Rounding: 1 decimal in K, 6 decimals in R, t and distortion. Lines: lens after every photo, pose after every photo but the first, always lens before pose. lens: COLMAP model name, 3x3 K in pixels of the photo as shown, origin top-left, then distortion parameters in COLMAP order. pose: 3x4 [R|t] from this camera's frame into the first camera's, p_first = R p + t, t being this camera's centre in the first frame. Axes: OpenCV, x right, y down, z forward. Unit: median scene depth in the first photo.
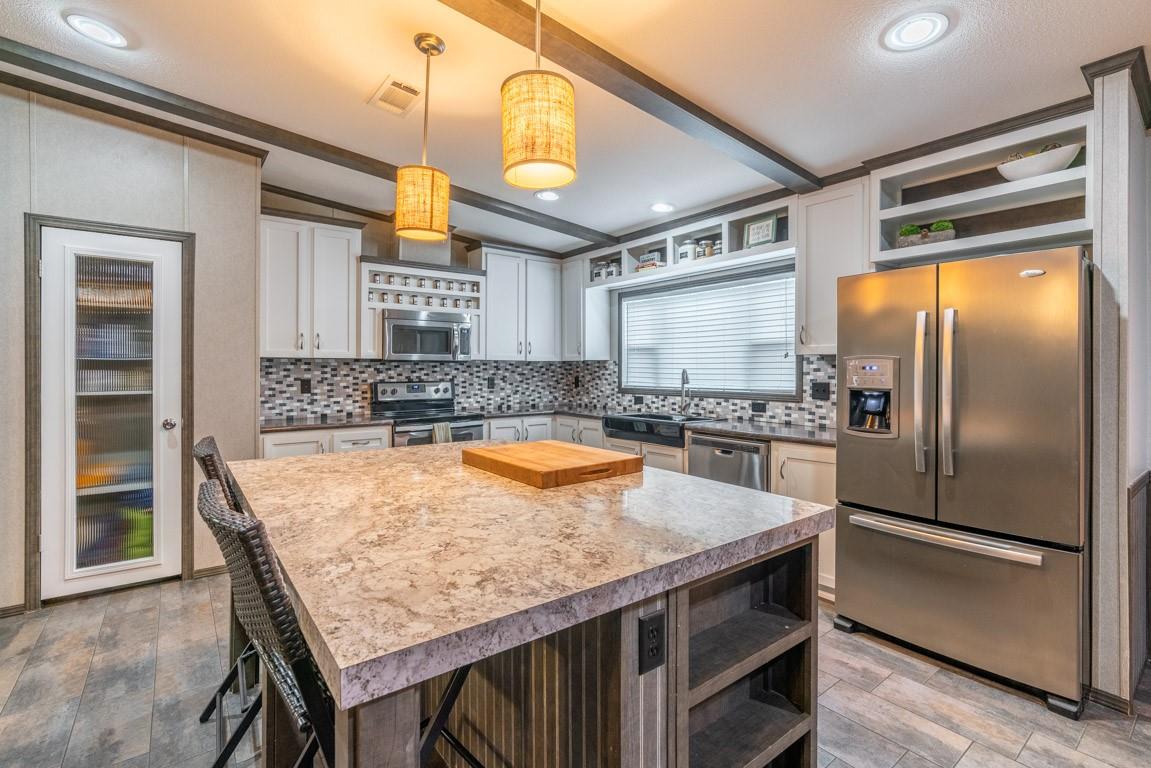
lens RADIAL K [[524.6, 0, 614.5], [0, 524.6, 378.8], [0, 0, 1]] dist [-0.011976, 0.004749]
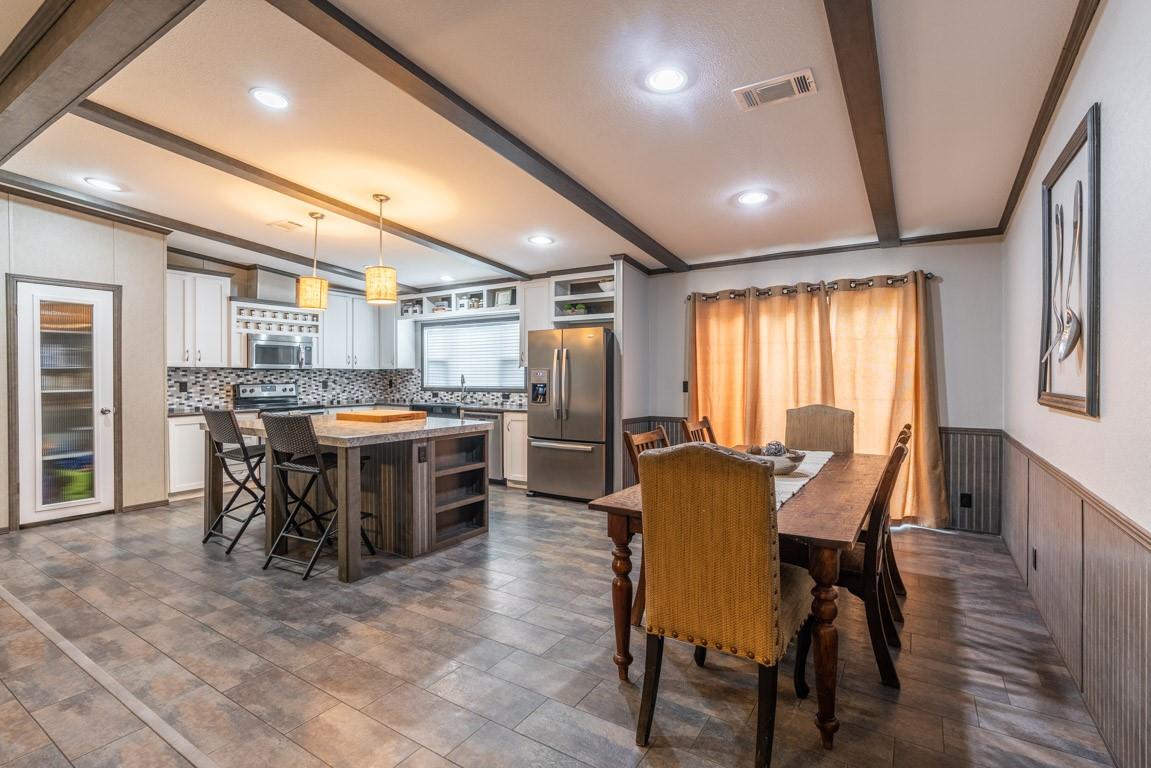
lens RADIAL K [[524.6, 0, 612.5], [0, 524.6, 377.4], [0, 0, 1]] dist [-0.011976, 0.004749]
pose [[0.942267, -0.003131, 0.334848, 0.029161], [0.007571, 0.999900, -0.011955, 0.015641], [-0.334777, 0.013800, 0.942196, -0.799990]]
